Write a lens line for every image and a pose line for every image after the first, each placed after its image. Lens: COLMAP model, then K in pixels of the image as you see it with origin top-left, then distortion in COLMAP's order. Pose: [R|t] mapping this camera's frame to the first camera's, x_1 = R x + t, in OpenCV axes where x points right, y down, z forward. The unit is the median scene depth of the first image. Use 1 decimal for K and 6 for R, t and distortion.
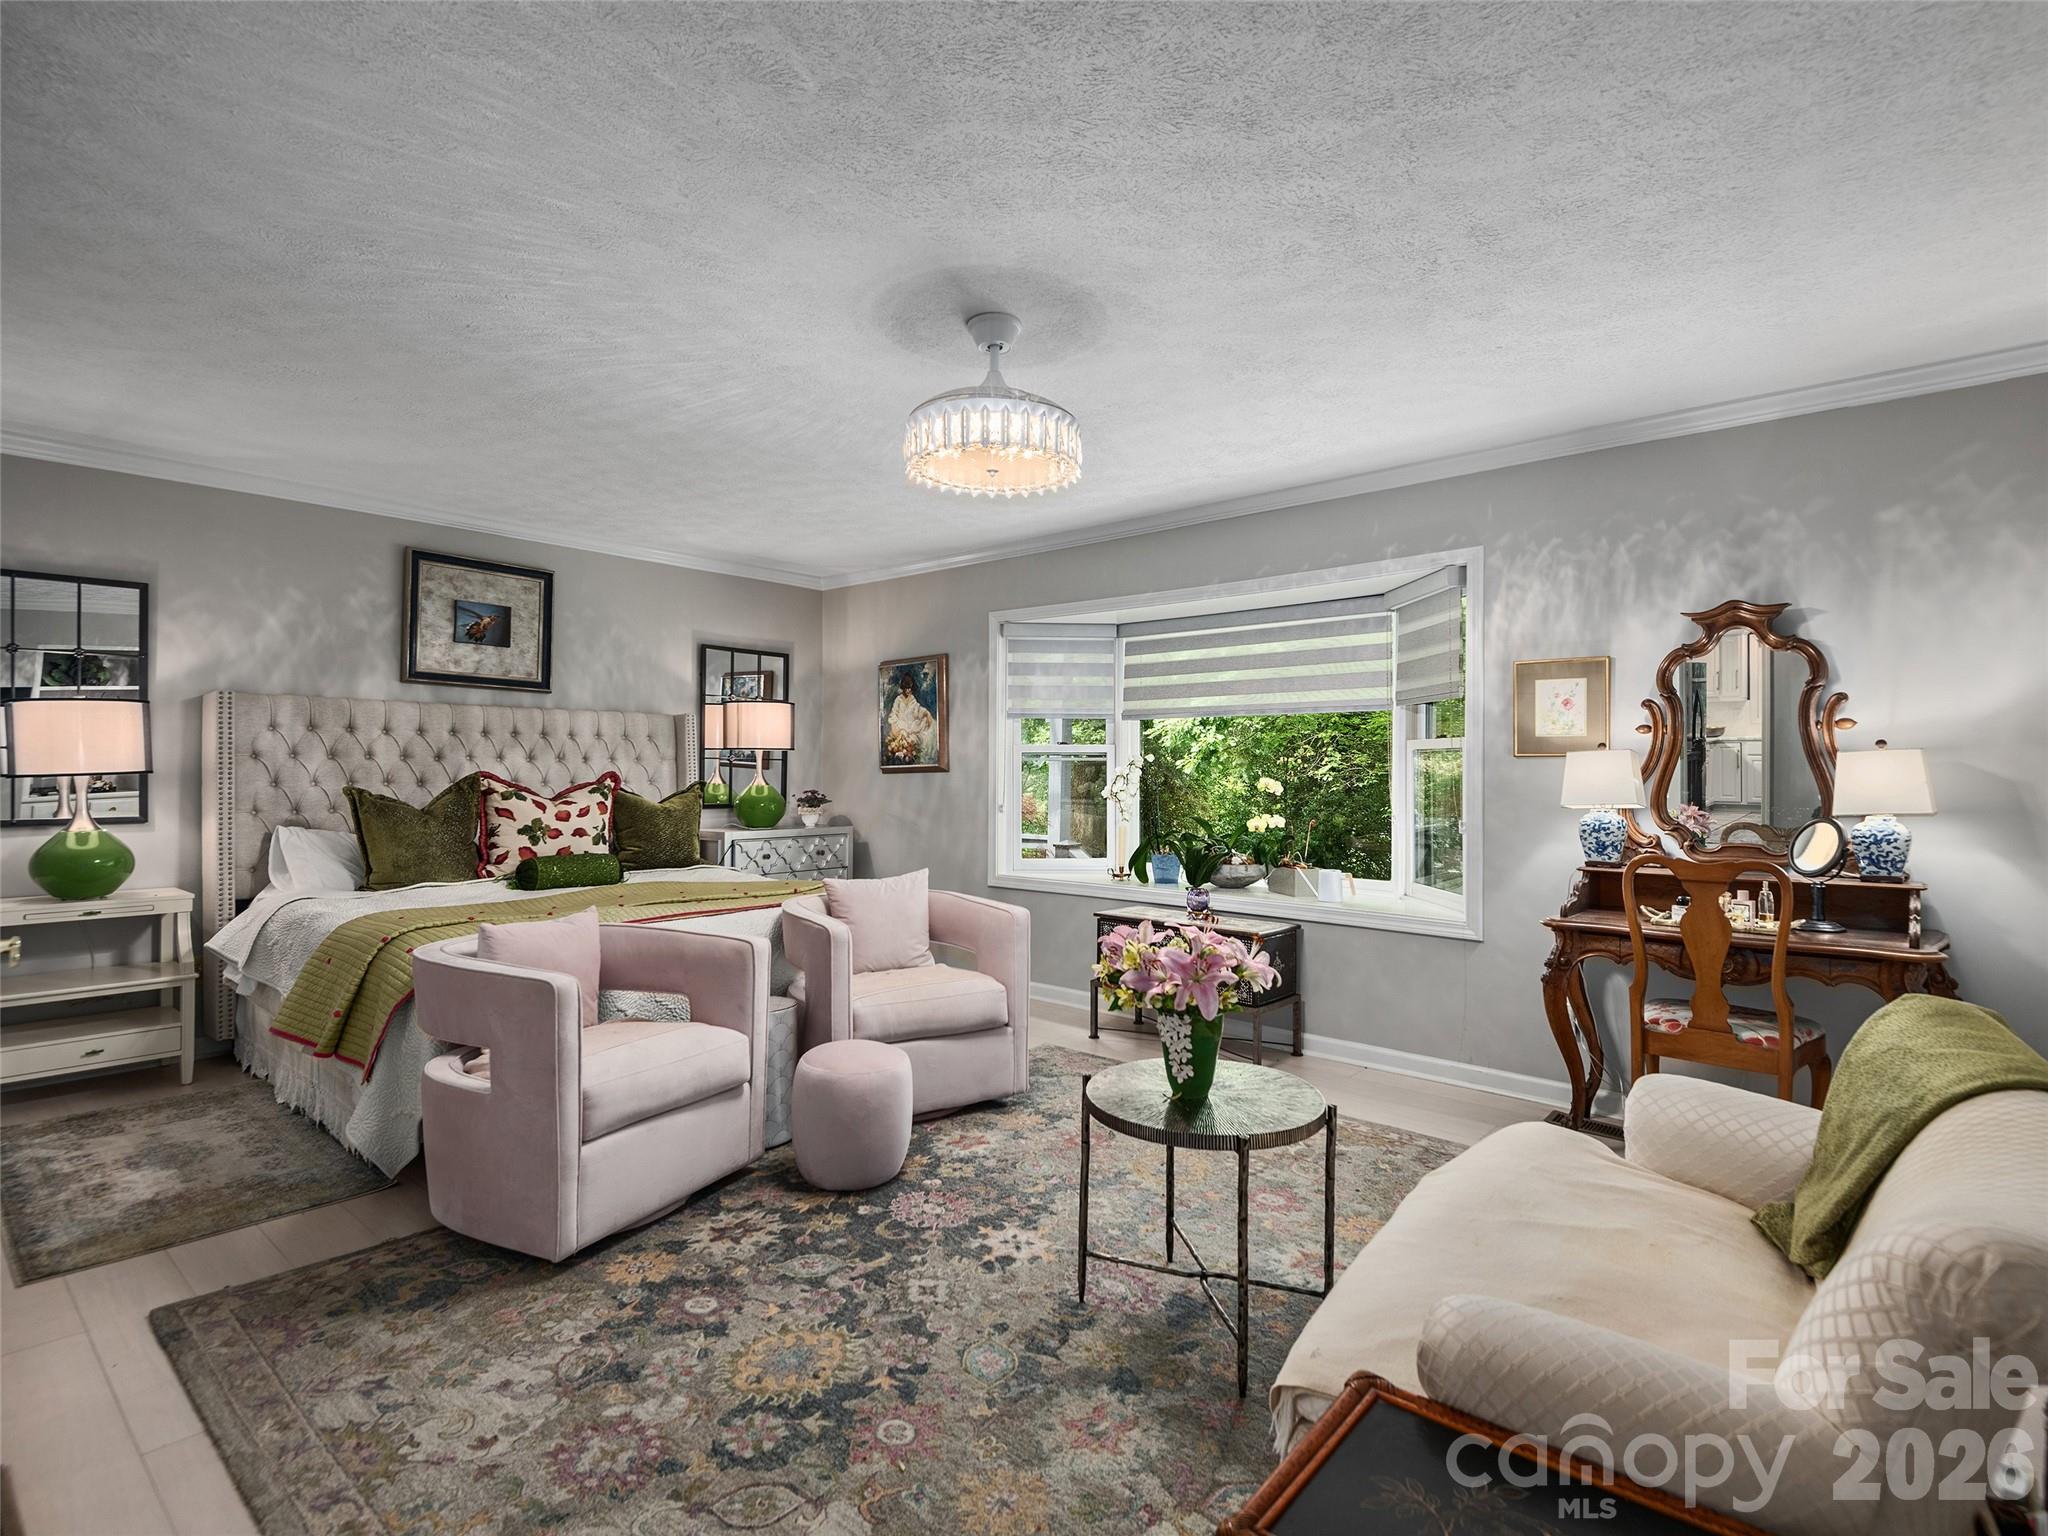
lens RADIAL K [[1055.2, 0, 1024.0], [0, 1055.2, 768.0], [0, 0, 1]] dist [0.035314, -0.030064]
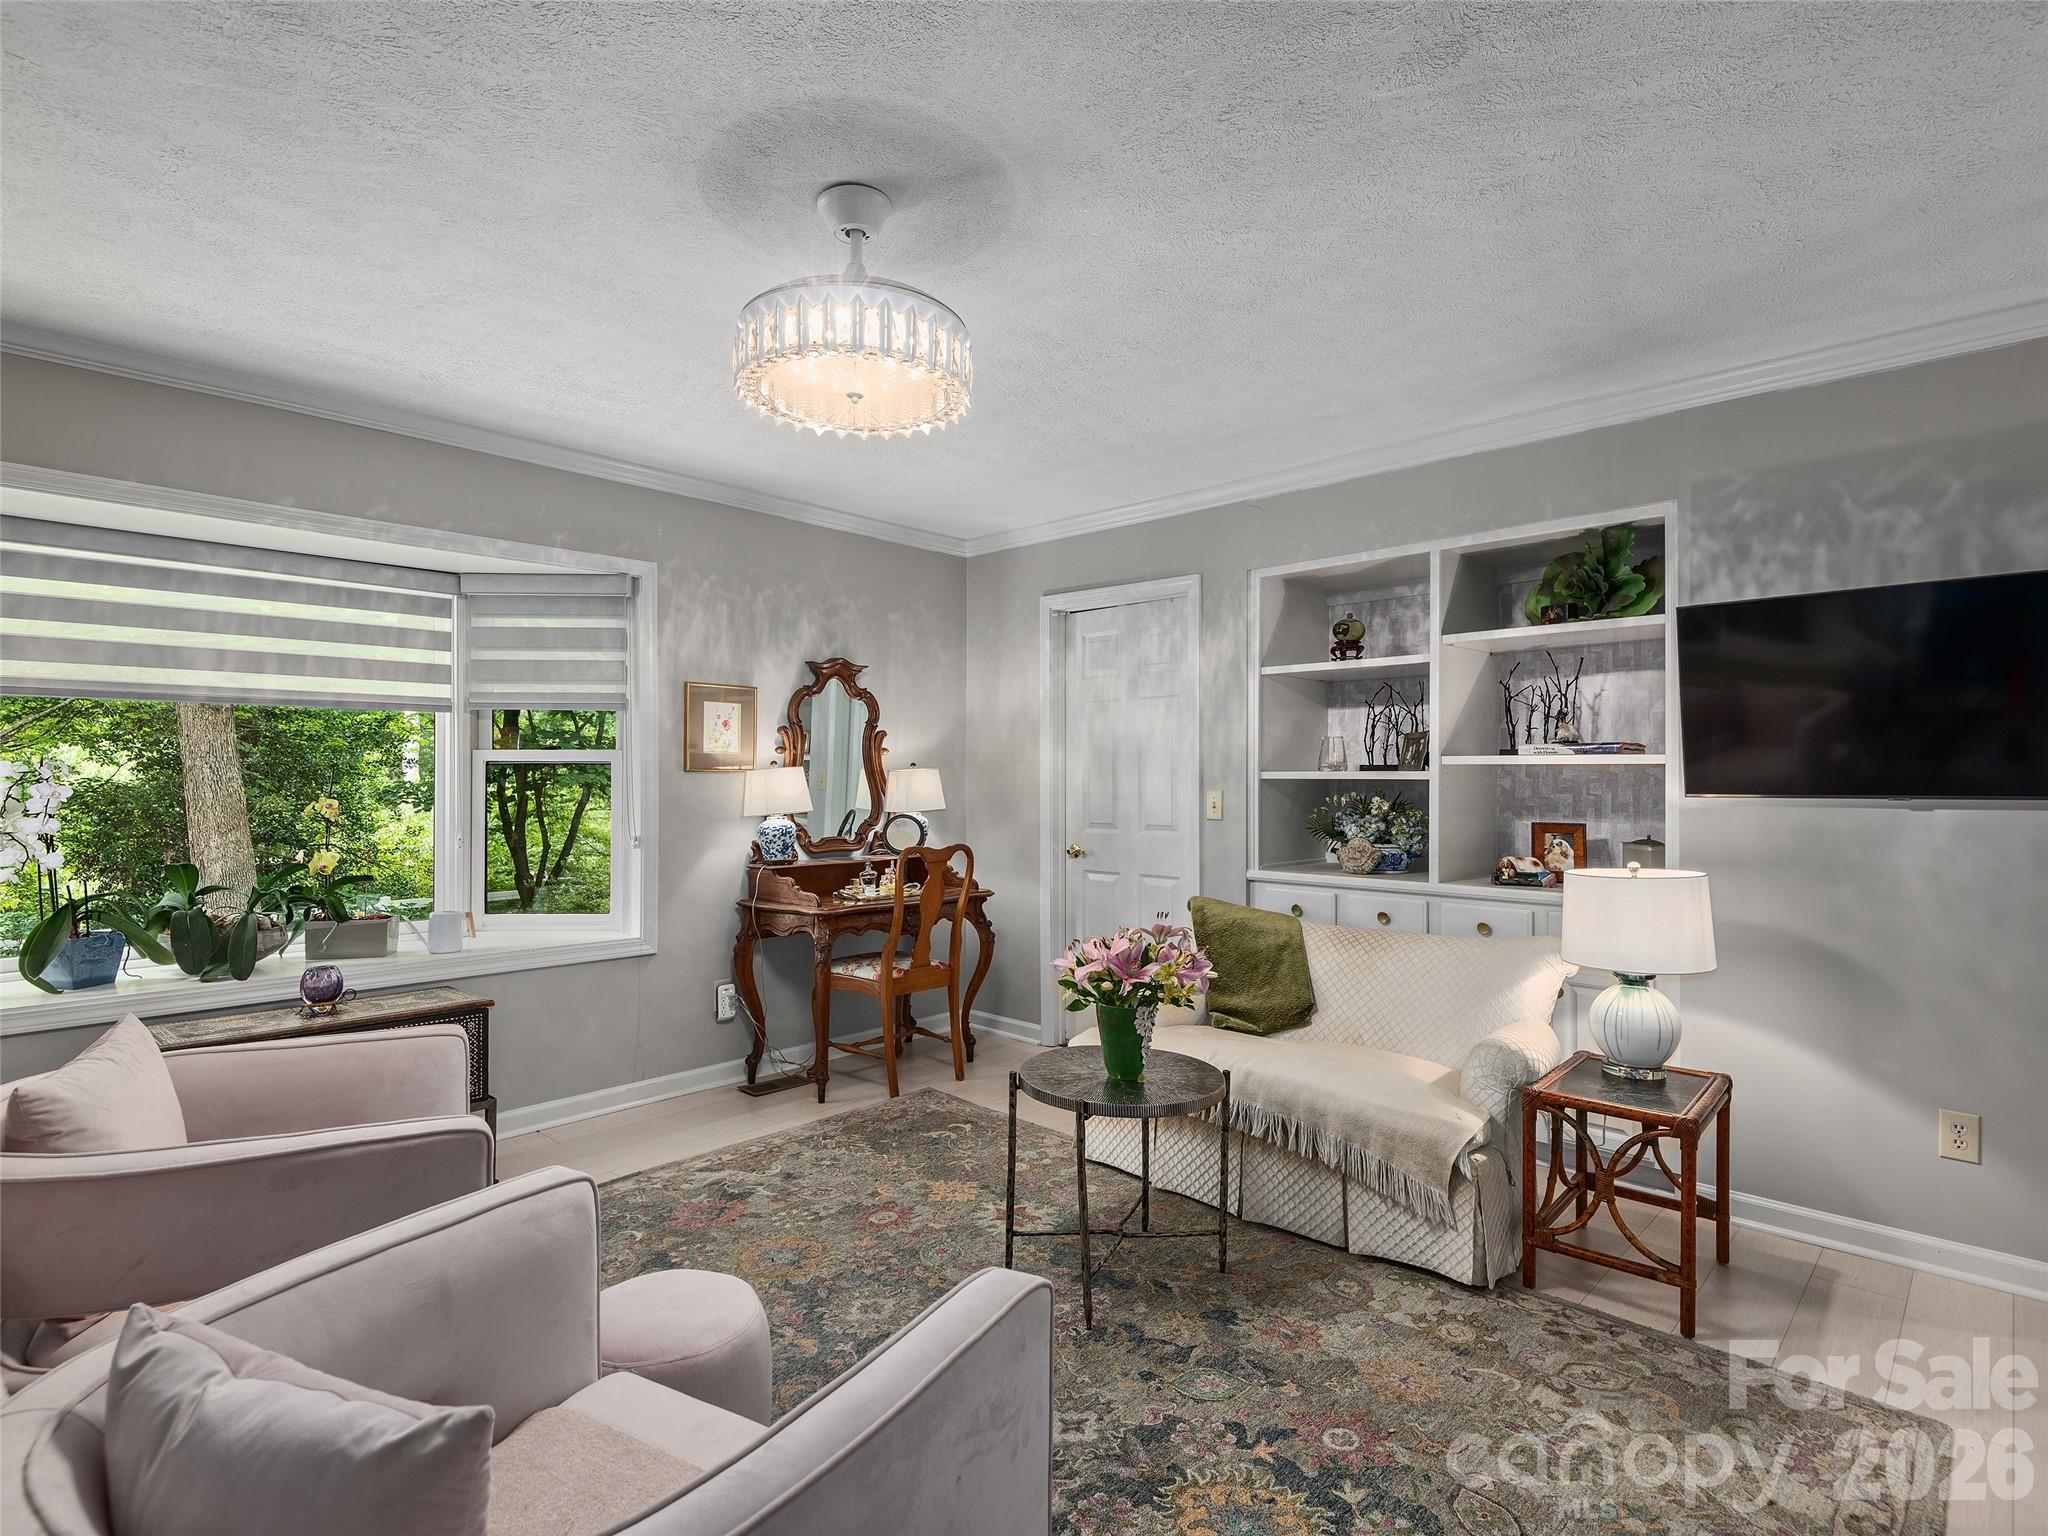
lens RADIAL K [[1038.1, 0, 1024.0], [0, 1038.1, 768.0], [0, 0, 1]] dist [0.052517, -0.061567]
pose [[0.022606, 0.005011, 0.999732, -0.596465], [-0.001629, 0.999986, -0.004976, -0.009855], [-0.999743, -0.001516, 0.022614, 0.670041]]
